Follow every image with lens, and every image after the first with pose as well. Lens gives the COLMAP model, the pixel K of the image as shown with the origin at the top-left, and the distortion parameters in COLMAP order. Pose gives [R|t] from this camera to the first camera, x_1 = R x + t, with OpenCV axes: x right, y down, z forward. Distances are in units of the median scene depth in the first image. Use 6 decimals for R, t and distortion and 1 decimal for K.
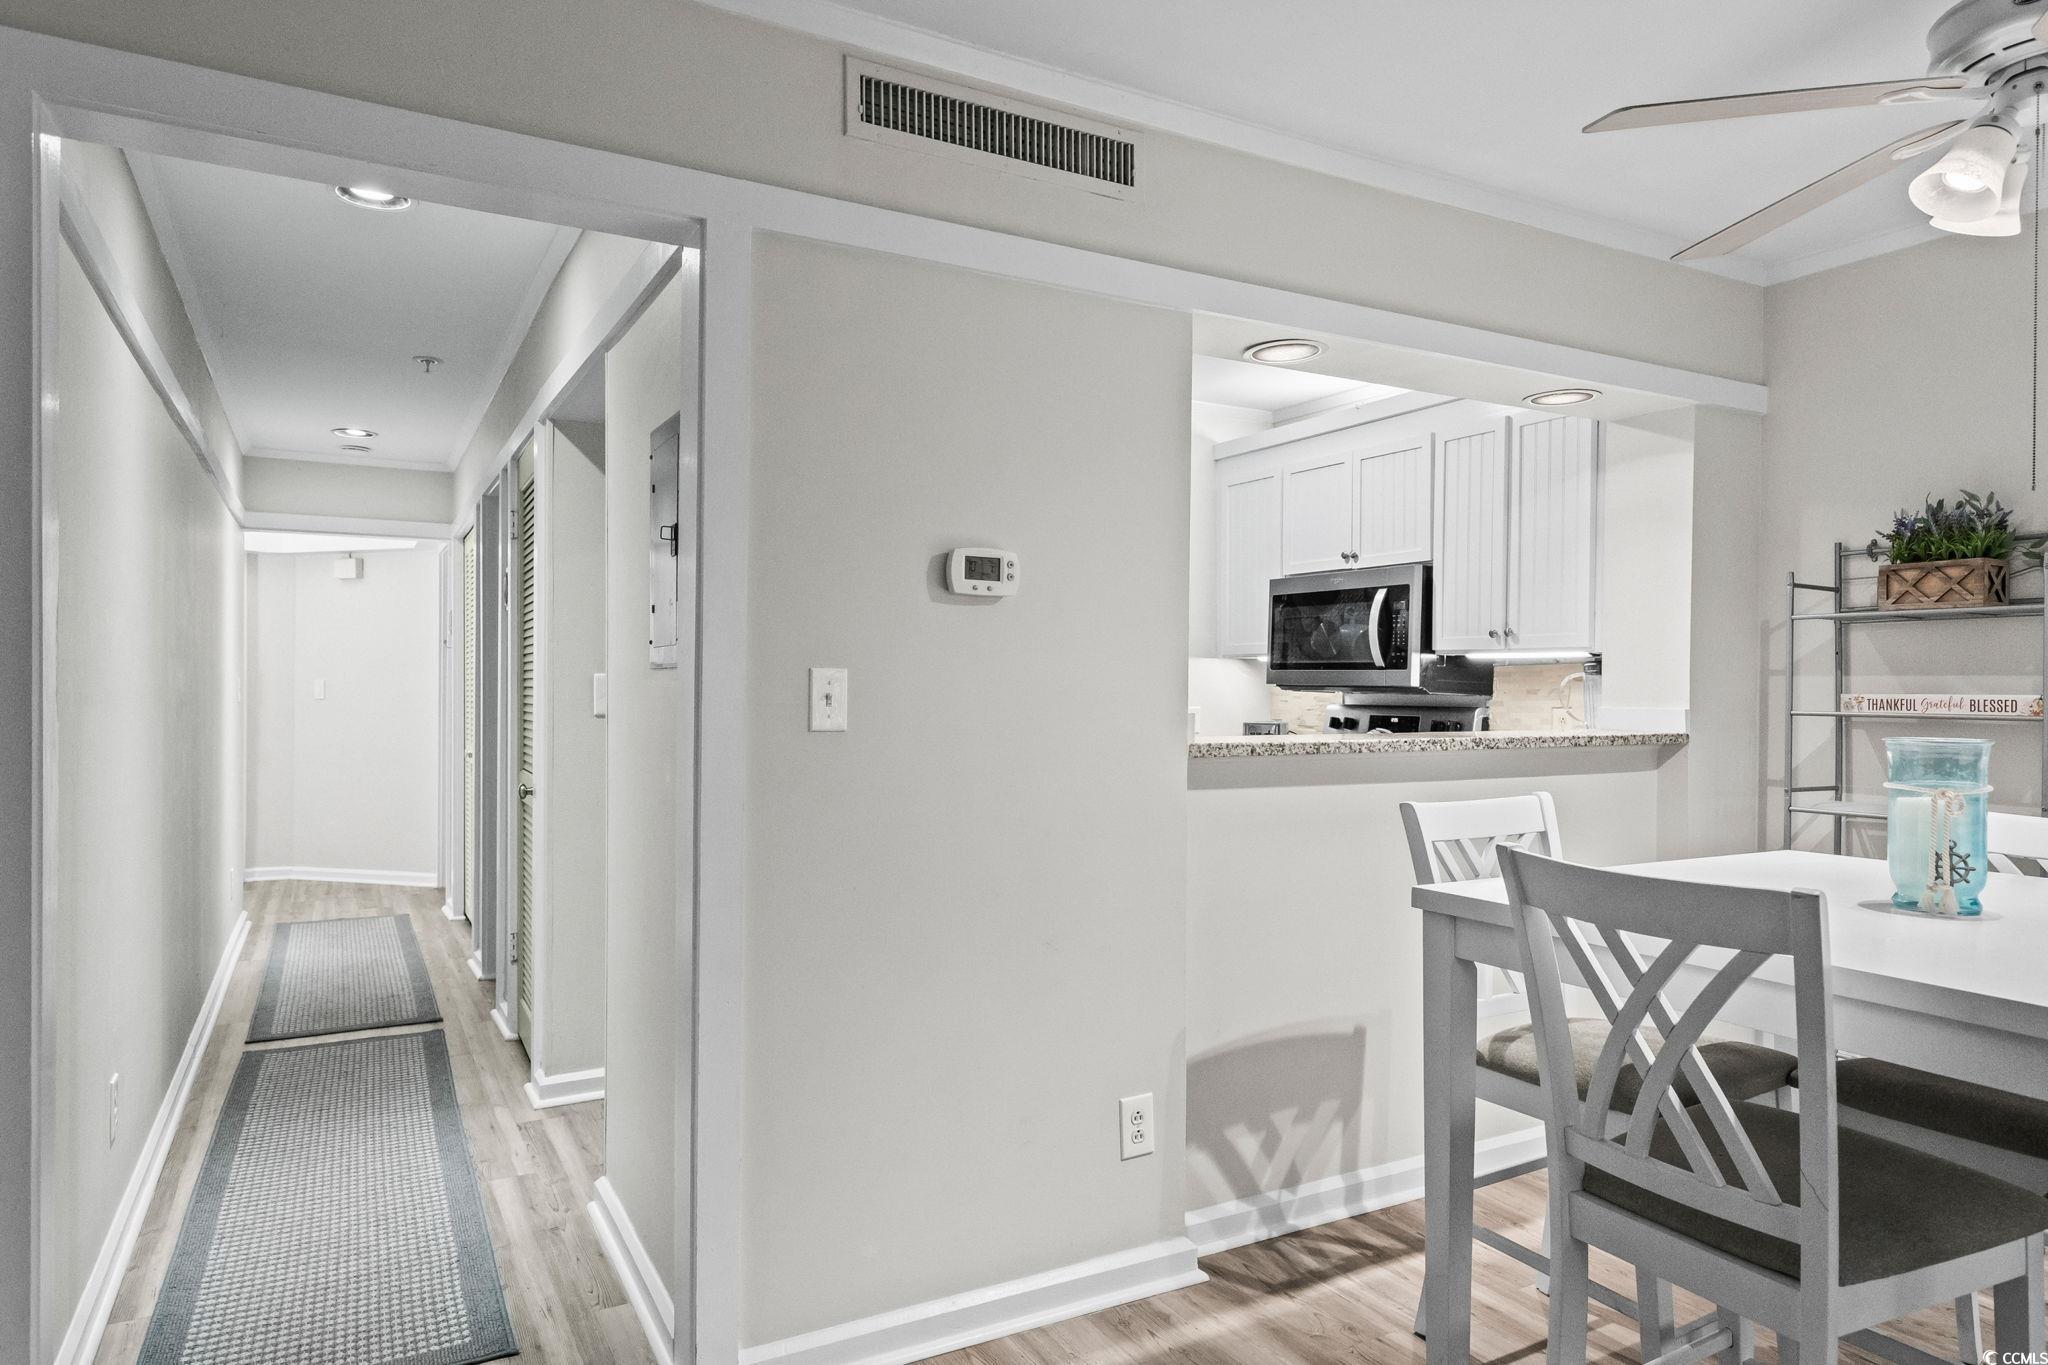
lens RADIAL K [[1245.5, 0, 1028.3], [0, 1245.5, 691.3], [0, 0, 1]] dist [0.007738, -0.001735]
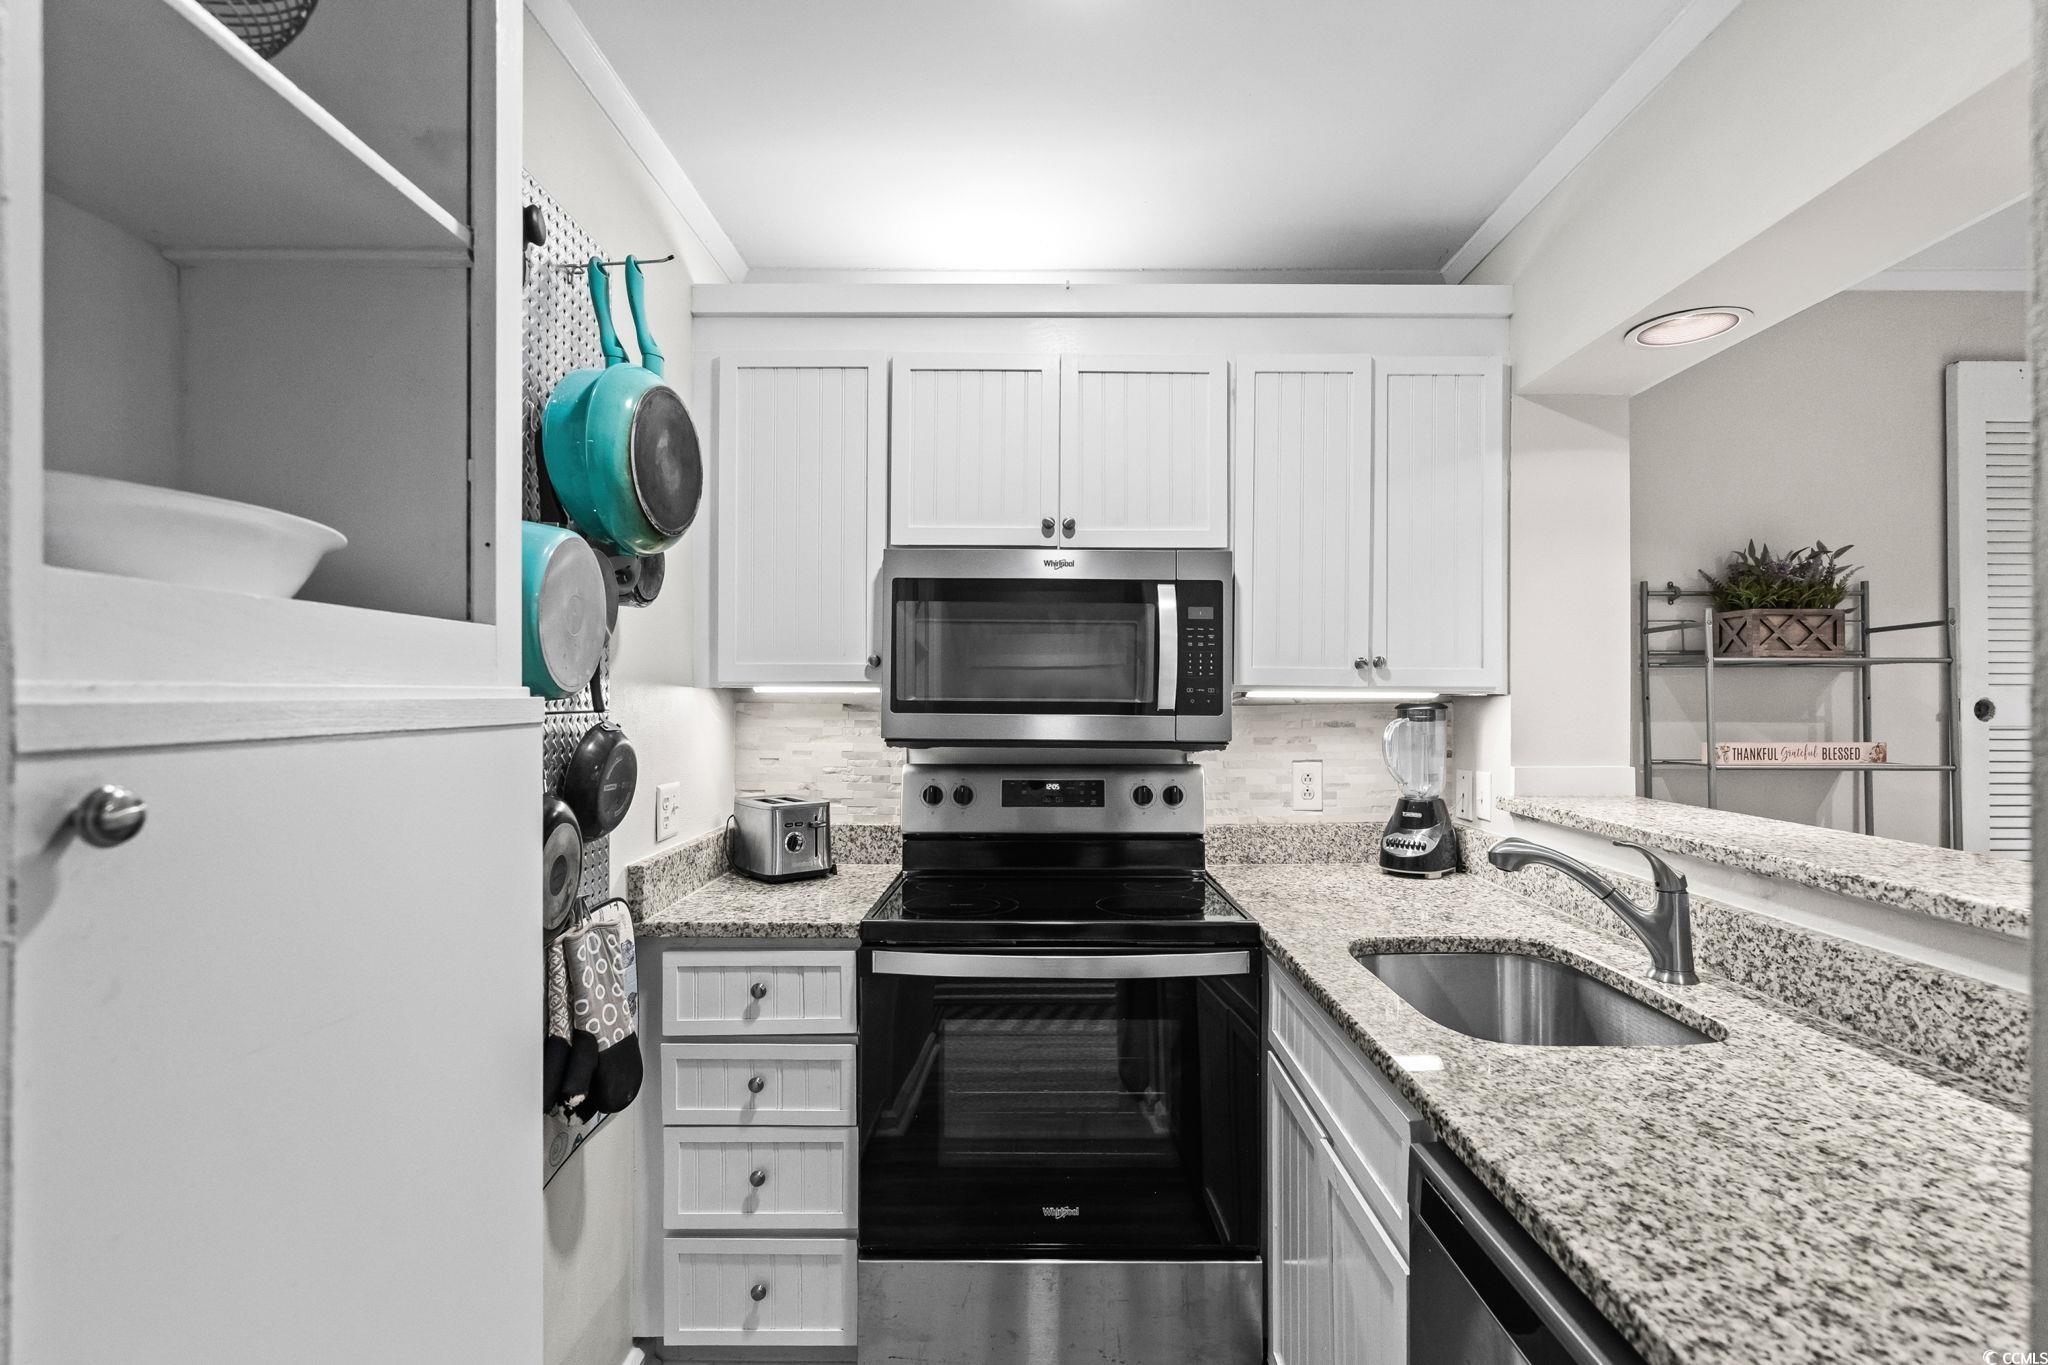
lens RADIAL K [[934.4, 0, 1025.7], [0, 934.4, 702.9], [0, 0, 1]] dist [-0.008689, 0.000782]
pose [[0.497588, -0.010404, 0.867351, -0.197155], [0.005448, 0.999946, 0.008869, -0.035815], [-0.867396, 0.000312, 0.497618, 1.065145]]
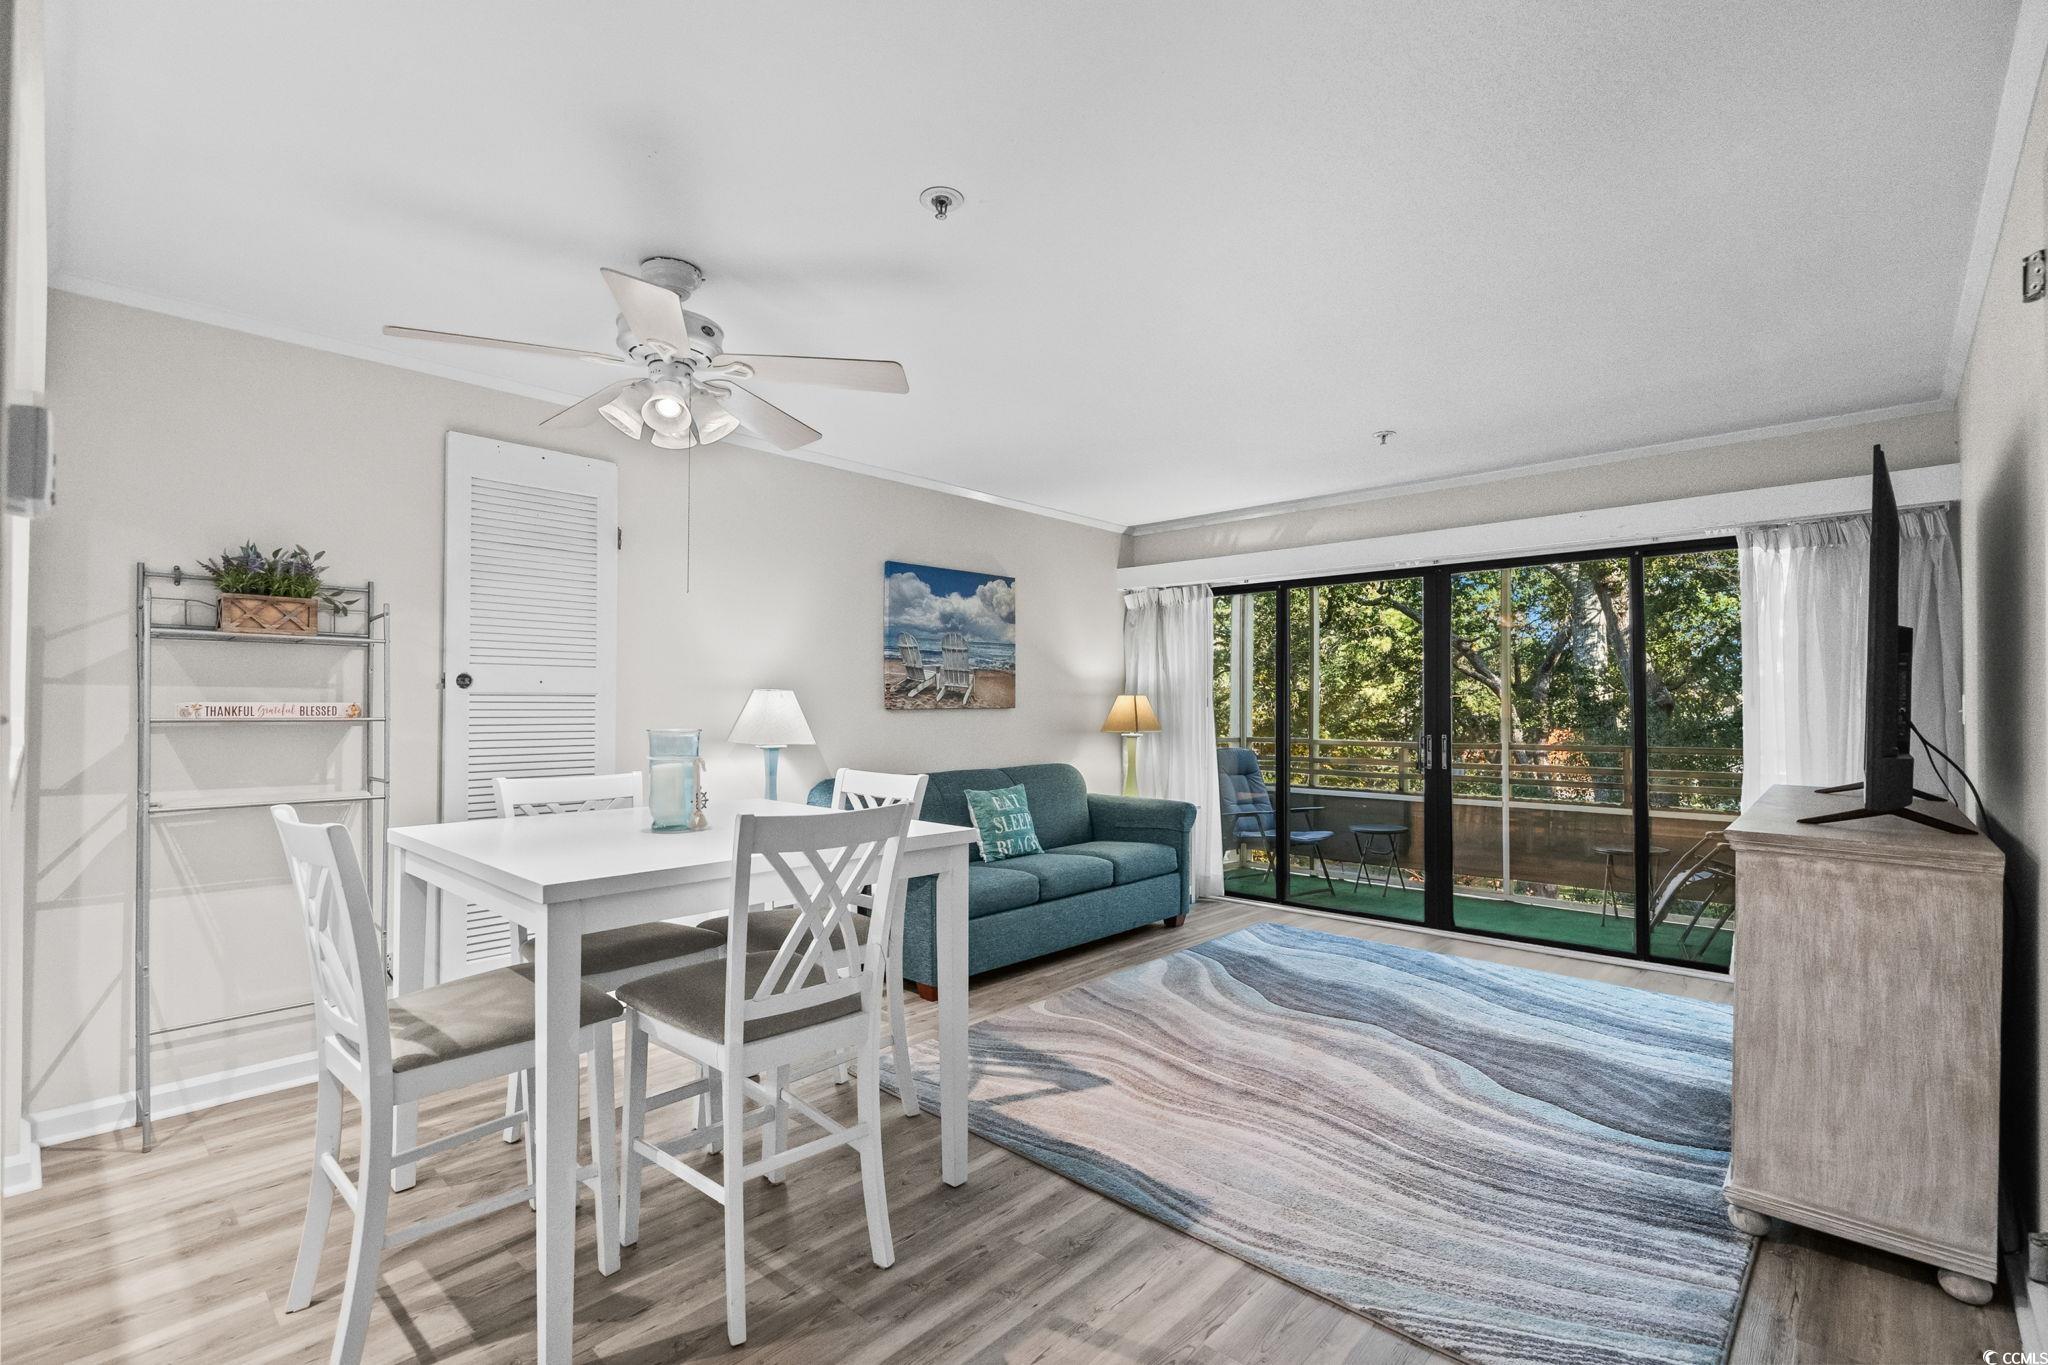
lens RADIAL K [[916.4, 0, 1023.7], [0, 916.4, 692.0], [0, 0, 1]] dist [-0.001066, 0.000124]
pose [[-0.305973, 0.005630, 0.952023, -0.348274], [-0.004440, 0.999963, -0.007340, -0.004148], [-0.952030, -0.006473, -0.305937, 0.515699]]
